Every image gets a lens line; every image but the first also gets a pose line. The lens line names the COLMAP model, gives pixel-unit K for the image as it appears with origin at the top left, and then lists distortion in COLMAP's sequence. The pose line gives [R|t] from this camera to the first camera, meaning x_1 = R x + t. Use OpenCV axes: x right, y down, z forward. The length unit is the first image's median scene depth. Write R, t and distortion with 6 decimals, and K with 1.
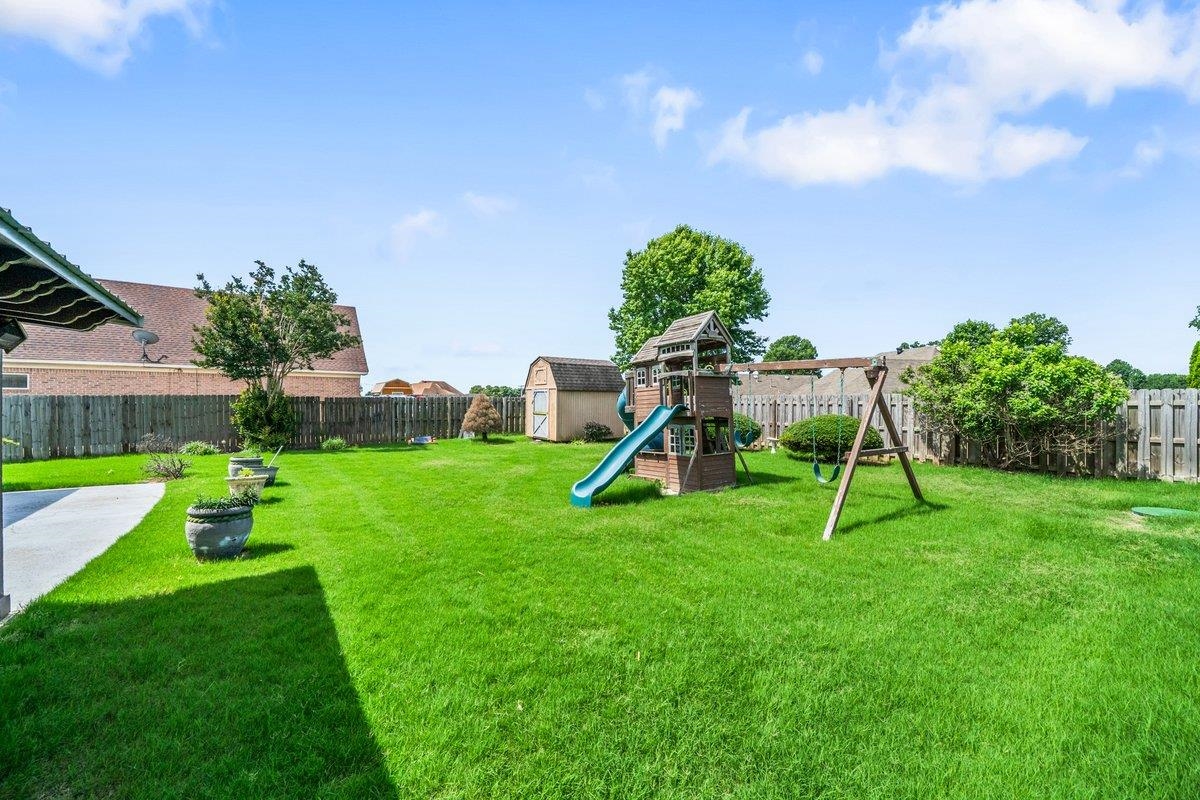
lens RADIAL K [[473.6, 0, 600.0], [0, 473.6, 400.0], [0, 0, 1]] dist [-0.001868, -0.000072]
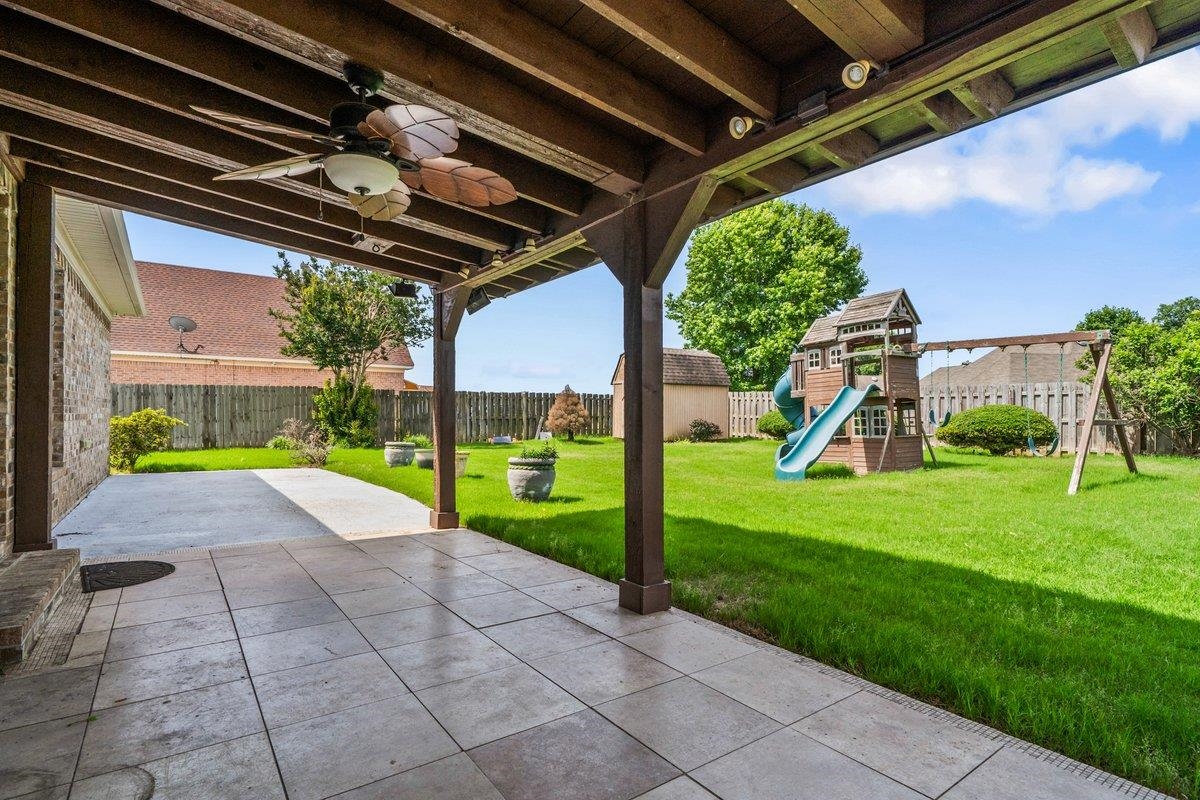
lens RADIAL K [[606.1, 0, 600.0], [0, 606.1, 400.0], [0, 0, 1]] dist [0.002650, 0.000060]
pose [[0.999776, 0.001706, -0.021074, -0.213185], [-0.002111, 0.999813, -0.019231, 0.039089], [0.021037, 0.019271, 0.999593, -0.154814]]
